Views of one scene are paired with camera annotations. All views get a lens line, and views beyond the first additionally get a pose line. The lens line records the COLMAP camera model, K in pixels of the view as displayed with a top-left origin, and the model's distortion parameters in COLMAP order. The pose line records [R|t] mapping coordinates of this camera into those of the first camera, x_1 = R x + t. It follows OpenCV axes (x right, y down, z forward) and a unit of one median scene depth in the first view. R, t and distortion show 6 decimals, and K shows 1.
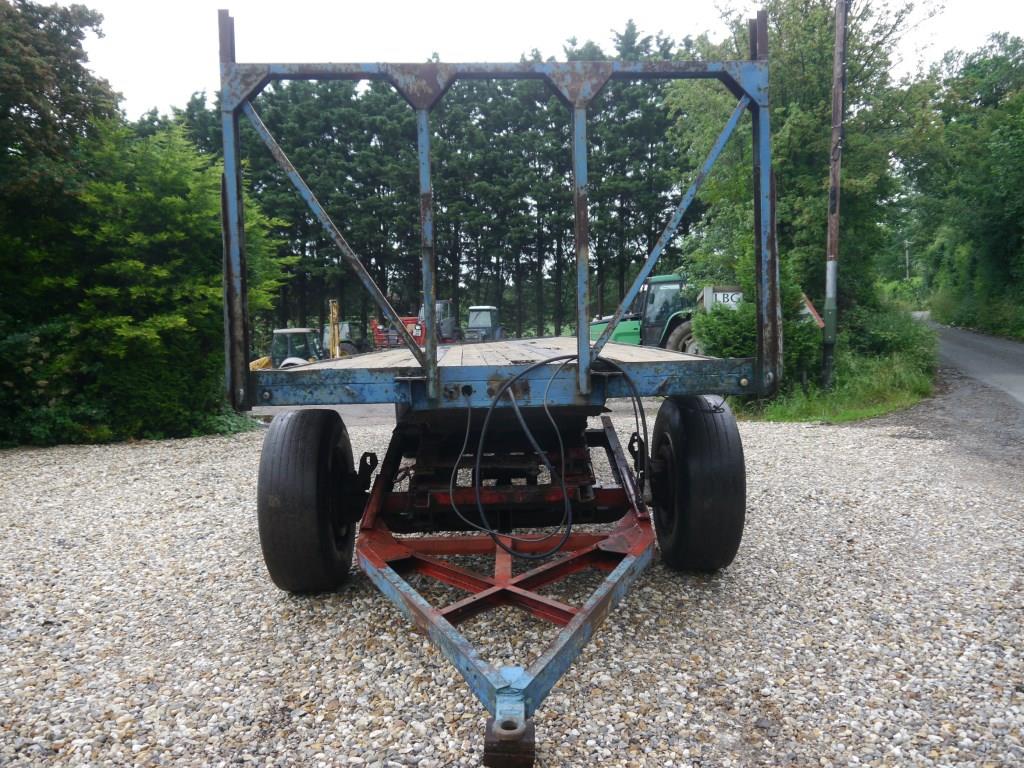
lens RADIAL K [[880.3, 0, 512.0], [0, 880.3, 384.0], [0, 0, 1]] dist [0.004080, 0.007972]
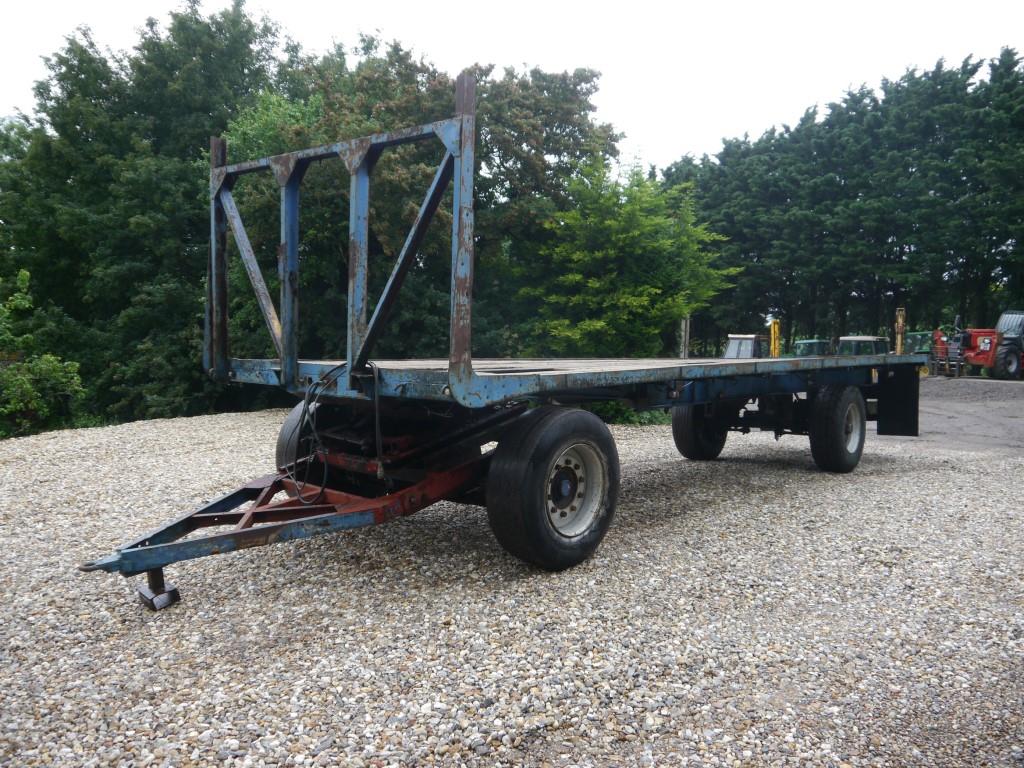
lens RADIAL K [[869.0, 0, 512.0], [0, 869.0, 384.0], [0, 0, 1]] dist [-0.013338, 0.004755]
pose [[0.730391, 0.078534, -0.678500, 0.329762], [-0.080675, 0.996334, 0.028477, -0.015377], [0.678249, 0.033938, 0.734048, 0.058734]]
